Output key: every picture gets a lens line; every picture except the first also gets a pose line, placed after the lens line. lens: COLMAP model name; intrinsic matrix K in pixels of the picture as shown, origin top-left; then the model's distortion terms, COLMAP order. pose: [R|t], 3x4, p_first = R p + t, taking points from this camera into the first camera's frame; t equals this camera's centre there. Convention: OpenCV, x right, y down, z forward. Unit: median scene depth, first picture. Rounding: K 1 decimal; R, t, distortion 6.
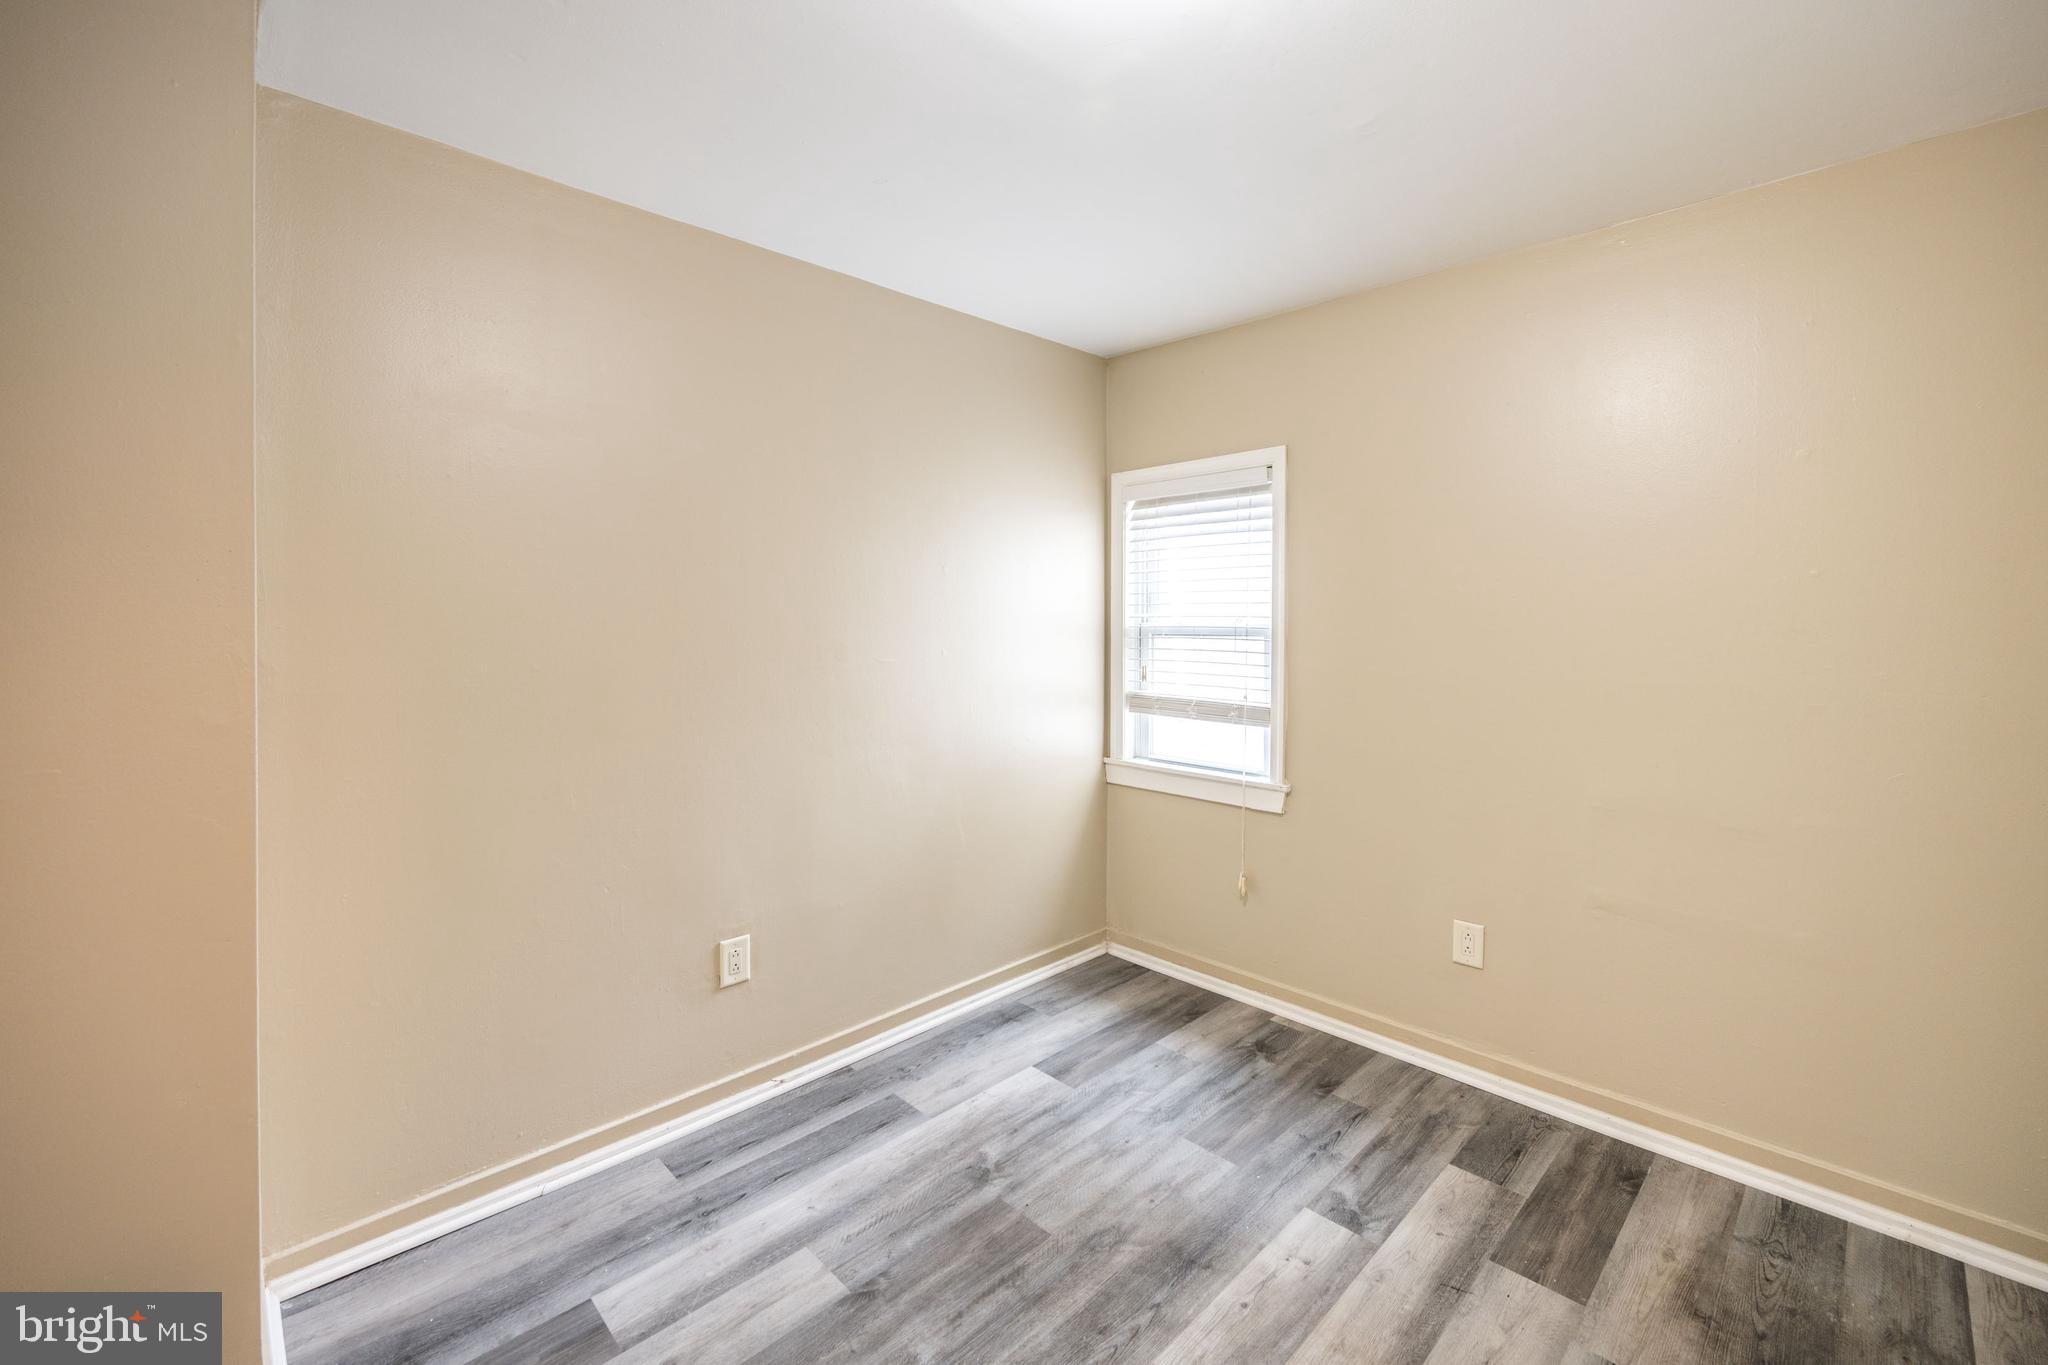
lens RADIAL K [[829.5, 0, 1061.9], [0, 829.5, 632.9], [0, 0, 1]] dist [0.000389, -0.000748]
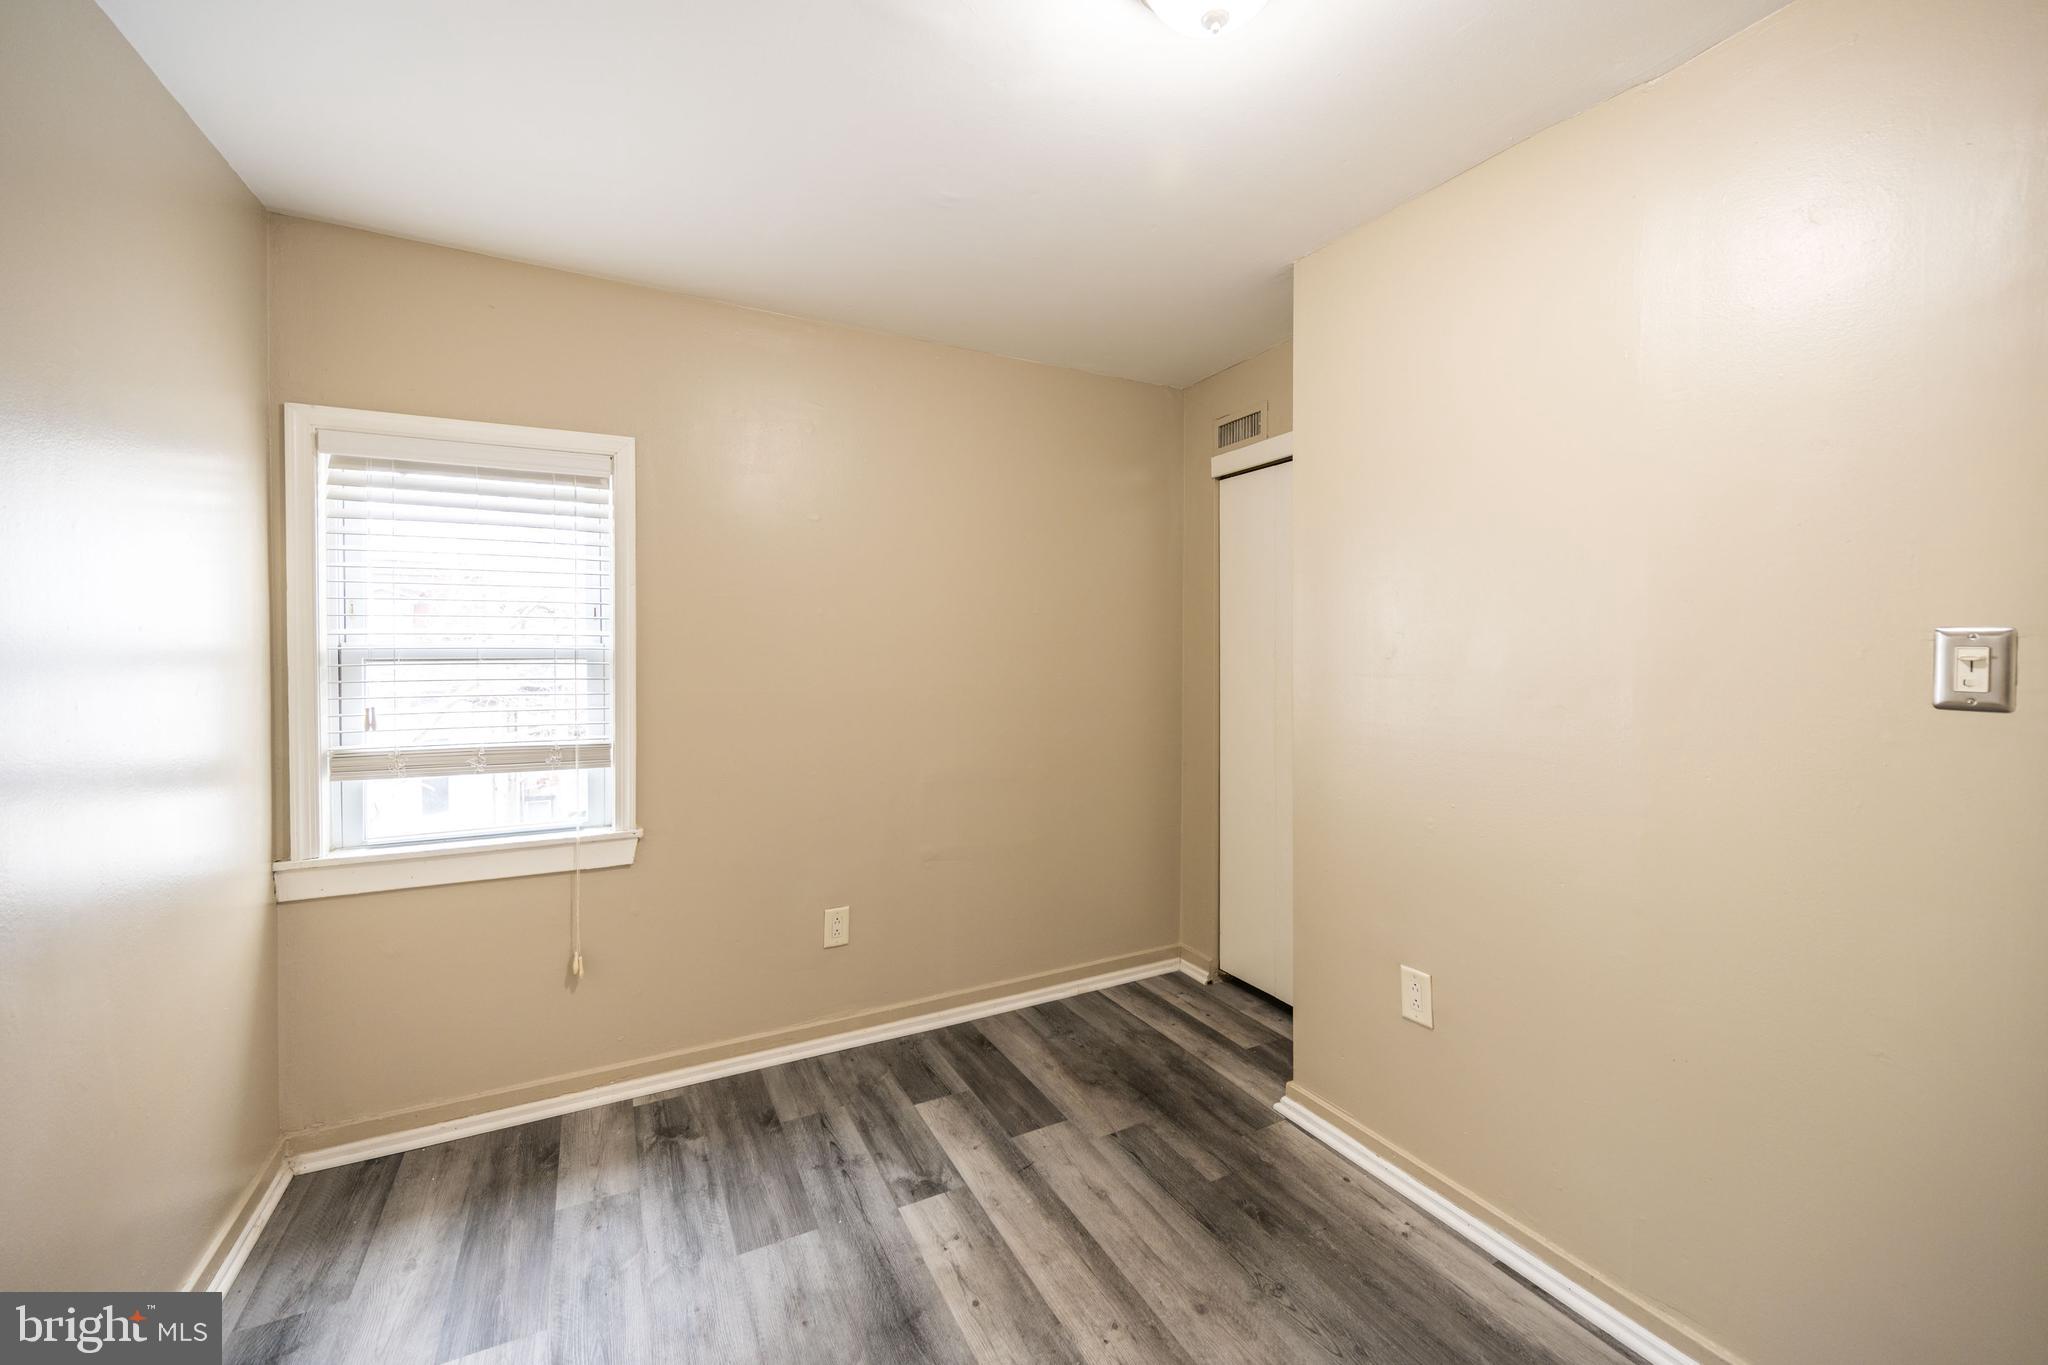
lens RADIAL K [[829.5, 0, 981.7], [0, 829.5, 652.8], [0, 0, 1]] dist [0.000389, -0.000748]
pose [[0.331814, -0.014654, 0.943231, -0.469502], [0.011725, 0.999866, 0.011410, -0.007986], [-0.943272, 0.007273, 0.331941, 0.407221]]
